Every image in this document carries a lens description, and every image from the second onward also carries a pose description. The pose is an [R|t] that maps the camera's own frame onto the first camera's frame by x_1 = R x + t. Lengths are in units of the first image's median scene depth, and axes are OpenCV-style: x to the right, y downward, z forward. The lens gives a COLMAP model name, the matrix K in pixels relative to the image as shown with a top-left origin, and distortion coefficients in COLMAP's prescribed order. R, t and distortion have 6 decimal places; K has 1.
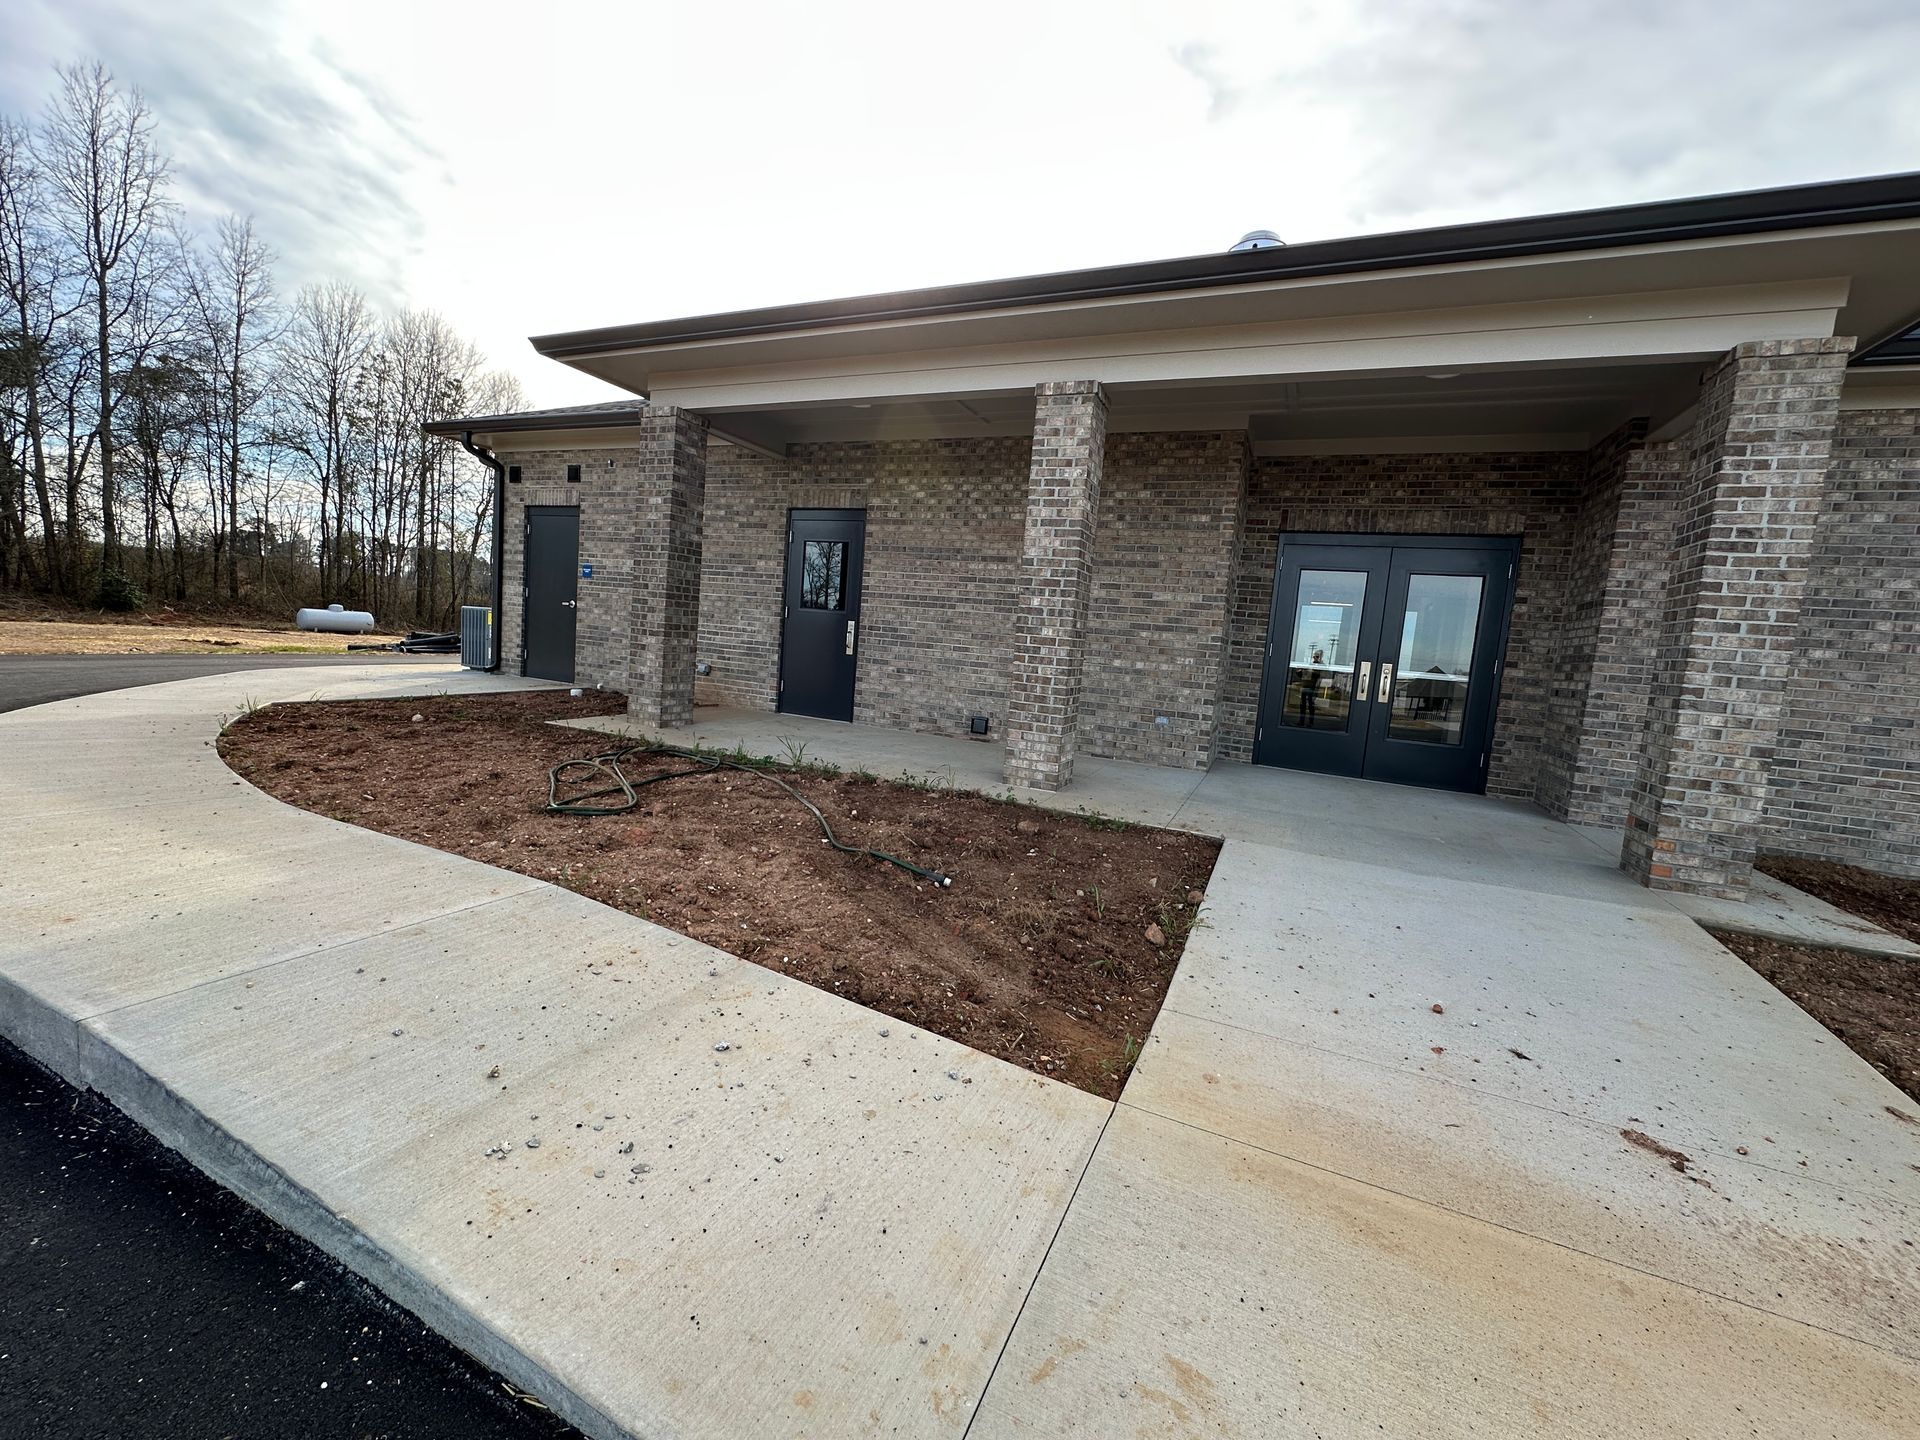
lens RADIAL K [[769.3, 0, 962.6], [0, 769.3, 722.0], [0, 0, 1]] dist [-0.000309, -0.000100]
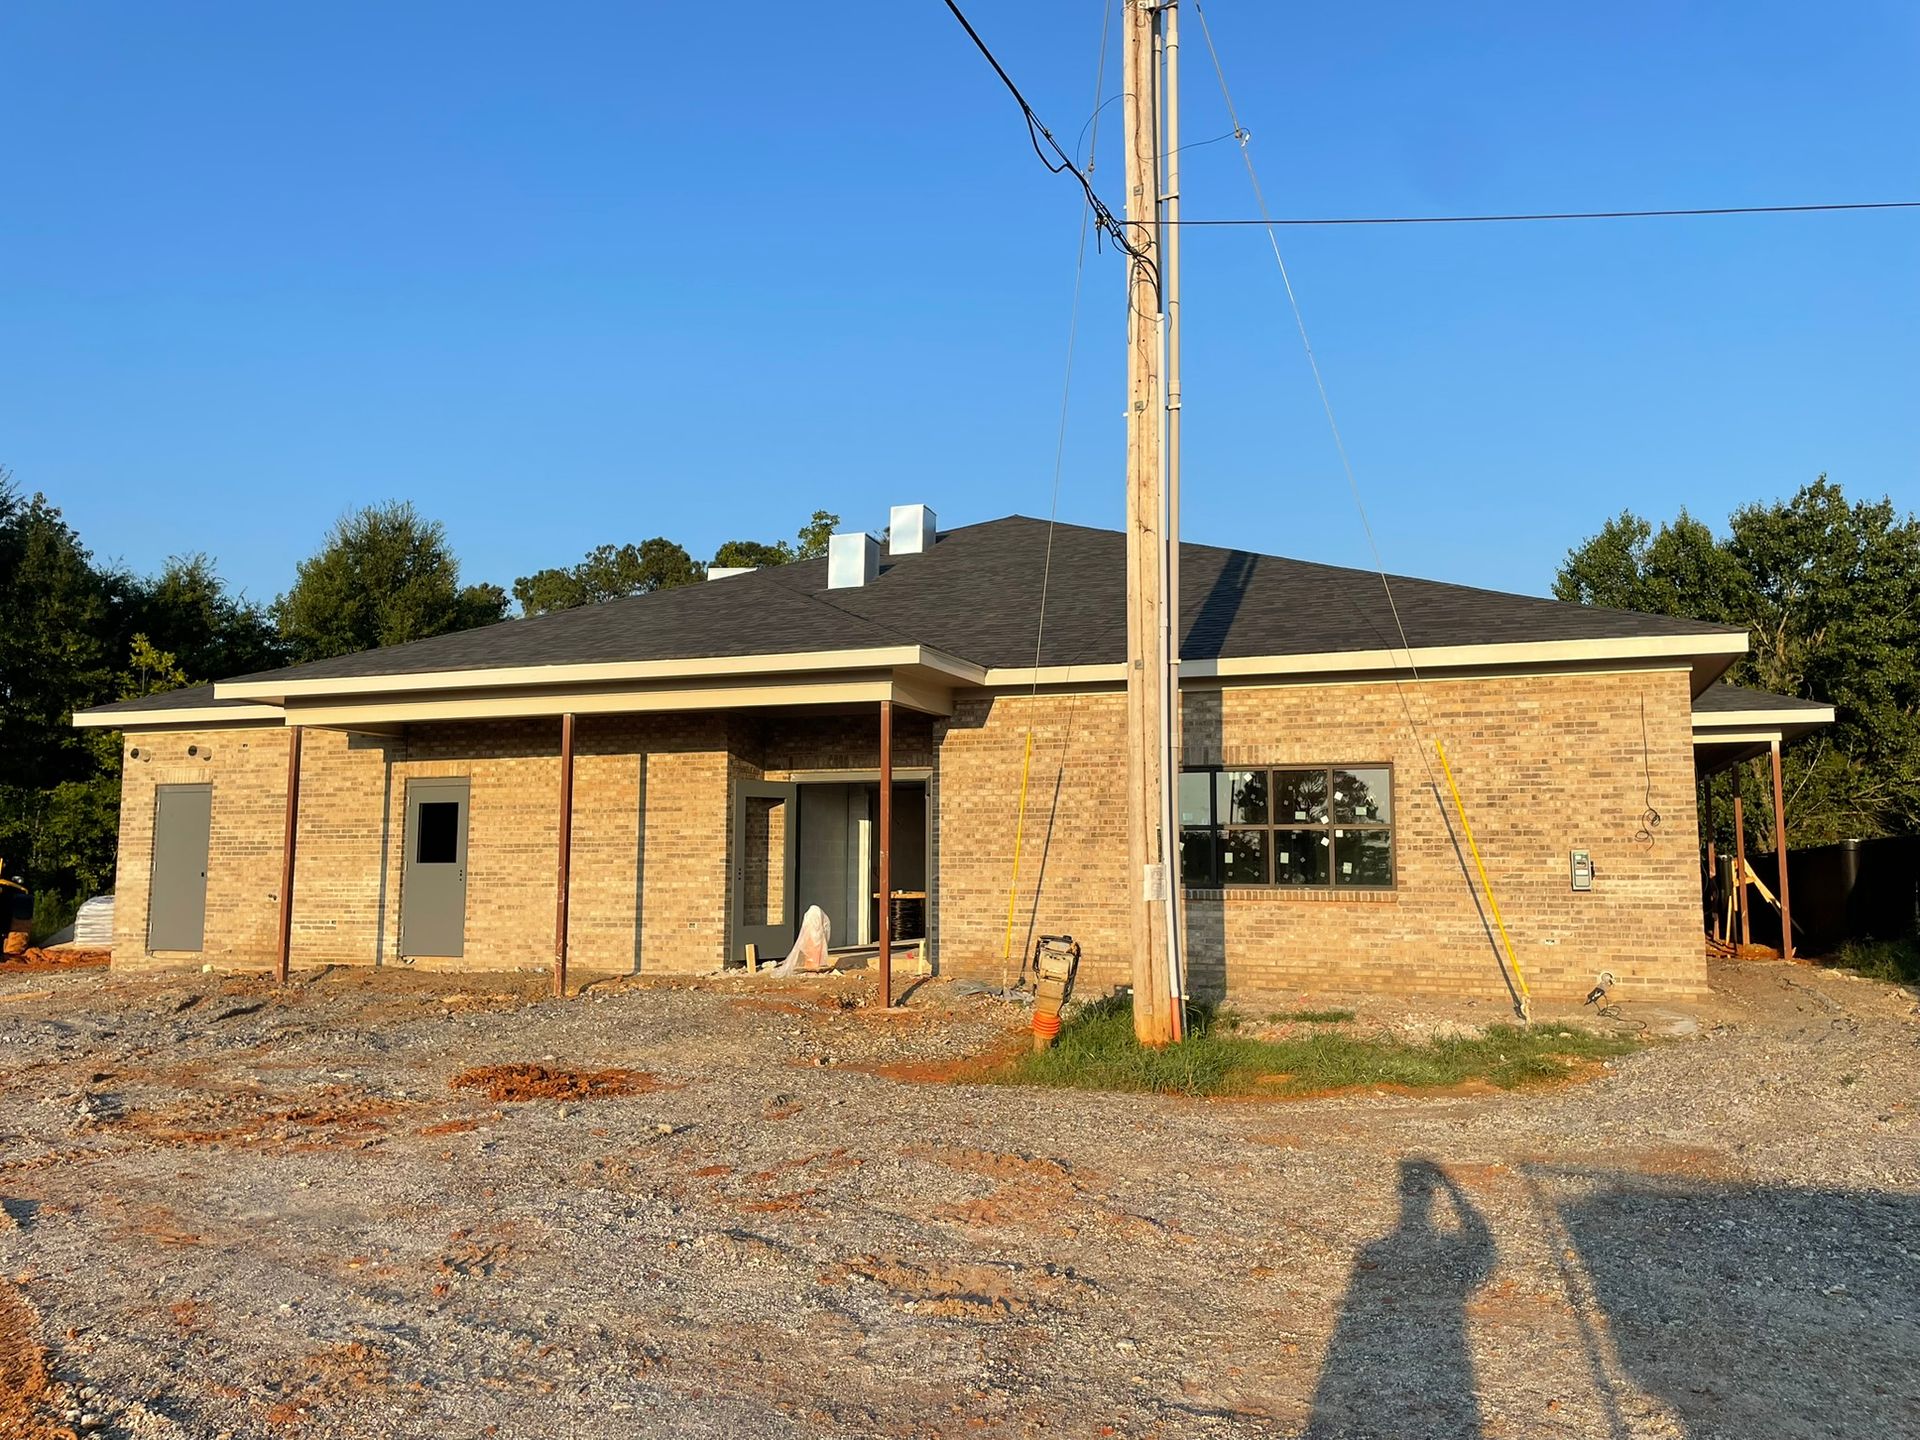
lens RADIAL K [[1463.5, 0, 959.7], [0, 1463.5, 705.5], [0, 0, 1]] dist [0.028221, -0.050942]
pose [[0.993711, -0.073963, 0.084073, 0.465550], [0.090491, 0.972659, -0.213882, 0.182919], [-0.065955, 0.220145, 0.973235, -1.354364]]
